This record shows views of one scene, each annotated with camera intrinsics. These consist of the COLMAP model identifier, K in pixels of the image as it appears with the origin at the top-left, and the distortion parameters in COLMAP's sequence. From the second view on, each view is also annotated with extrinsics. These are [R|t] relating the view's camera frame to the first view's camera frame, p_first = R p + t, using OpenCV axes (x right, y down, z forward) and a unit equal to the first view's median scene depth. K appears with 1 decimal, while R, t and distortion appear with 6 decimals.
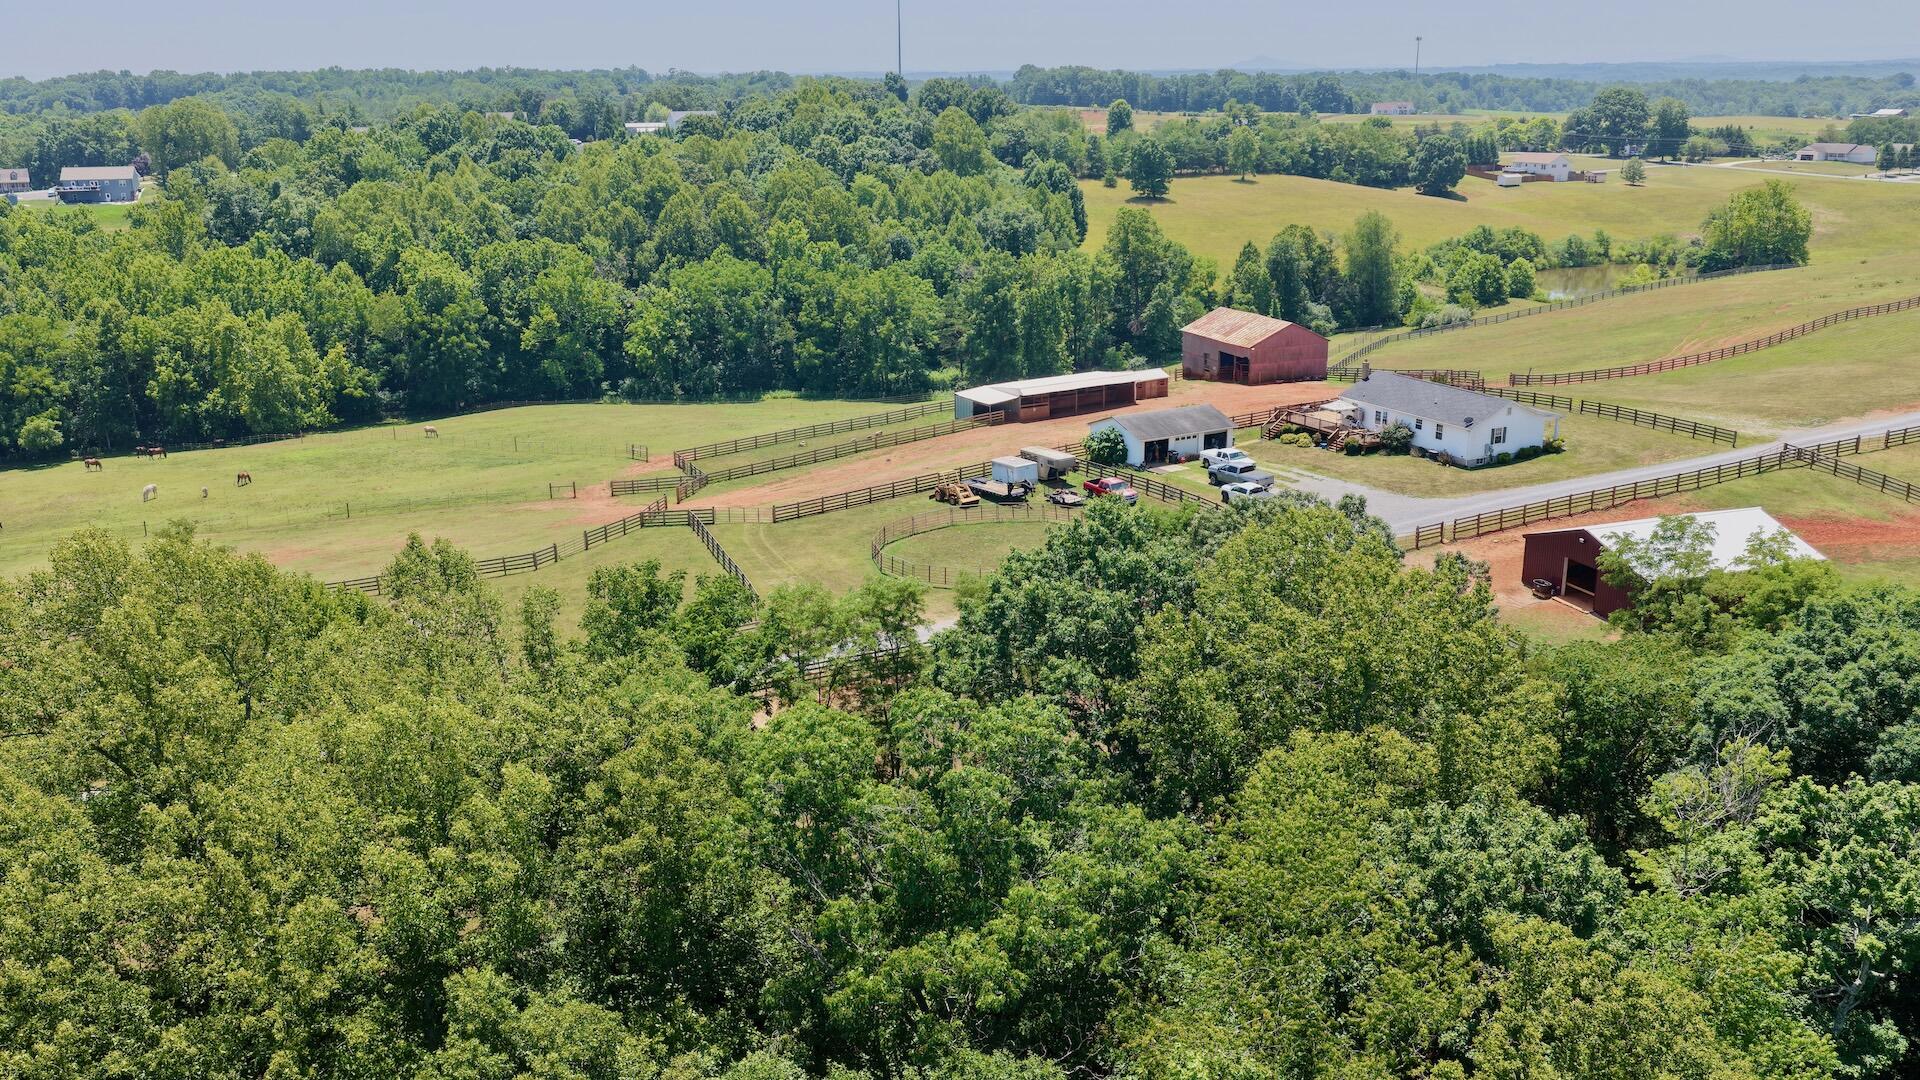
lens RADIAL K [[1600.9, 0, 959.2], [0, 1600.9, 532.2], [0, 0, 1]] dist [-0.025076, 0.058989]
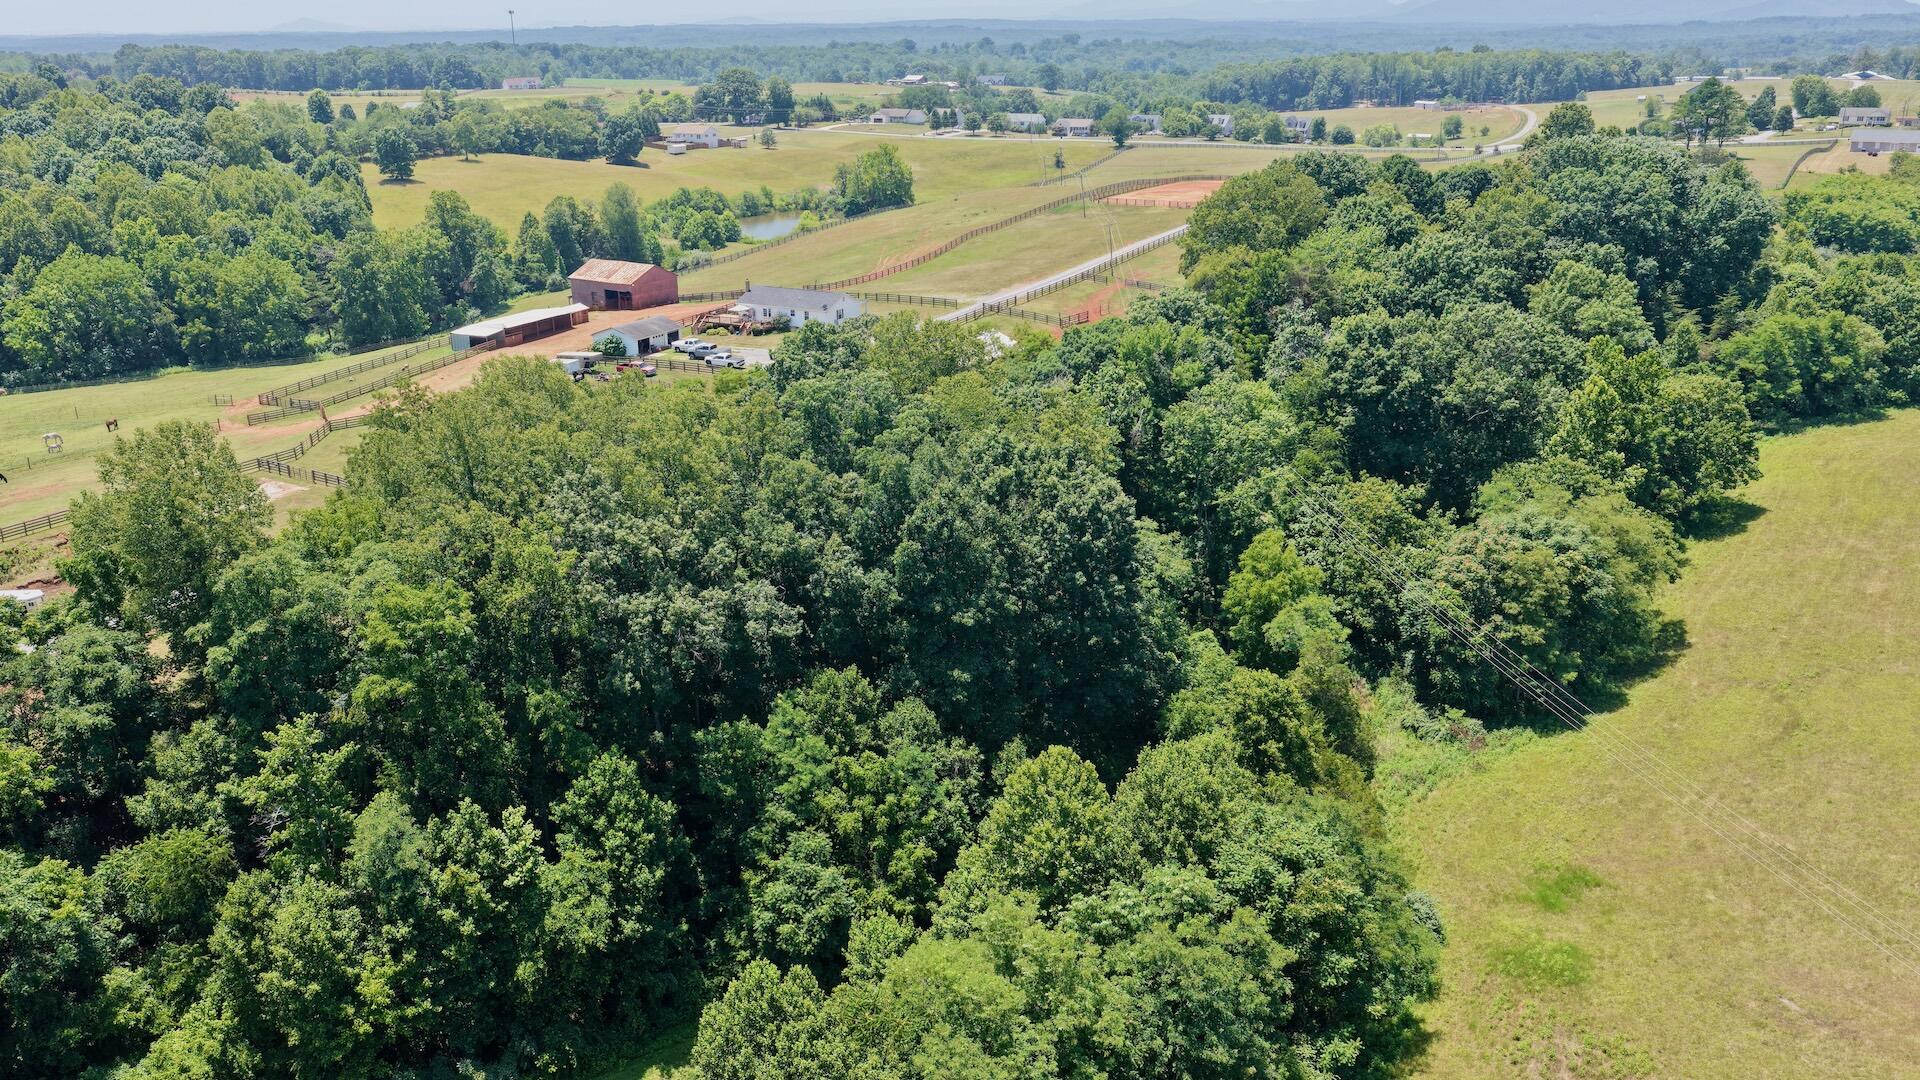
lens RADIAL K [[1597.1, 0, 951.0], [0, 1597.1, 537.3], [0, 0, 1]] dist [-0.013391, 0.036143]
pose [[0.852545, -0.162783, 0.496658, -0.188644], [0.149913, 0.986494, 0.065995, 0.033680], [-0.500693, 0.018191, 0.865434, -0.224374]]
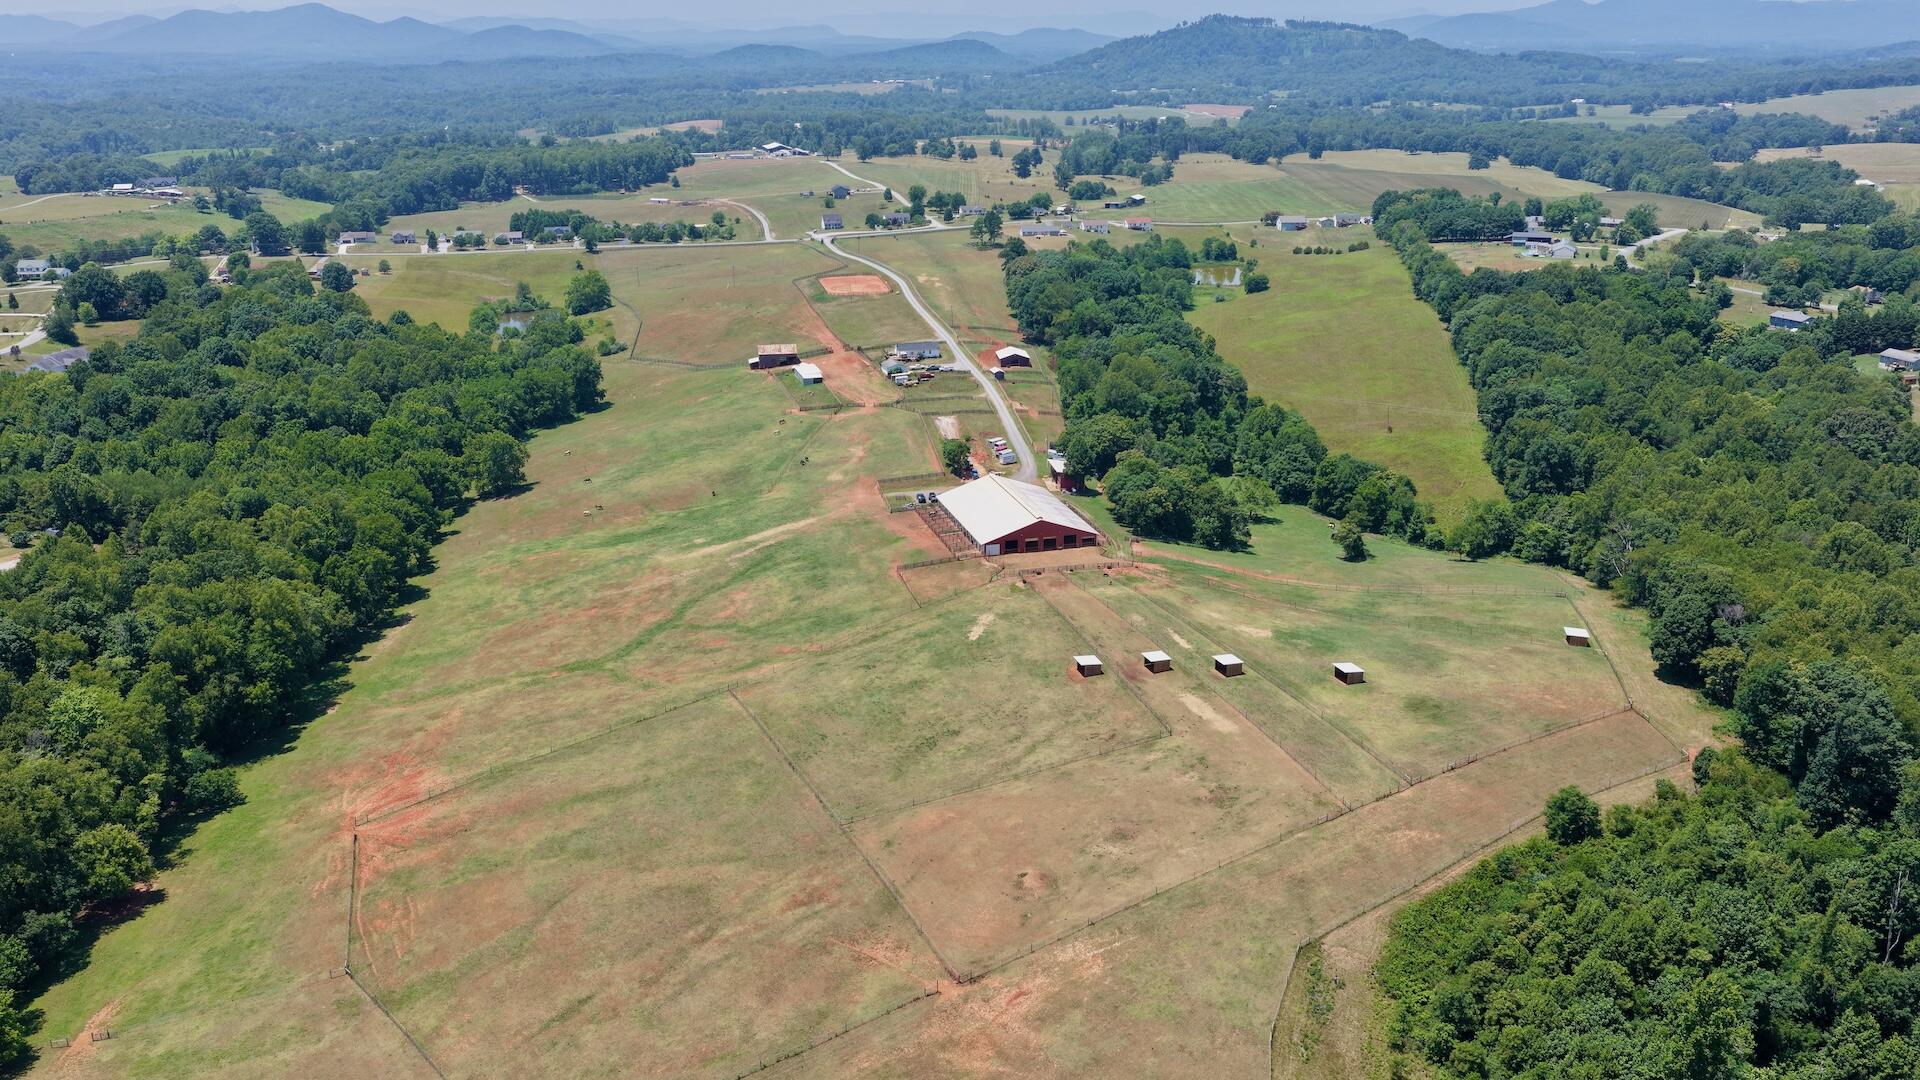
lens RADIAL K [[1597.1, 0, 951.0], [0, 1597.1, 537.3], [0, 0, 1]] dist [-0.013391, 0.036143]
pose [[0.265550, -0.286751, 0.920466, -1.693035], [0.270611, 0.938531, 0.214309, -0.221290], [-0.925339, 0.192179, 0.326825, -0.185452]]
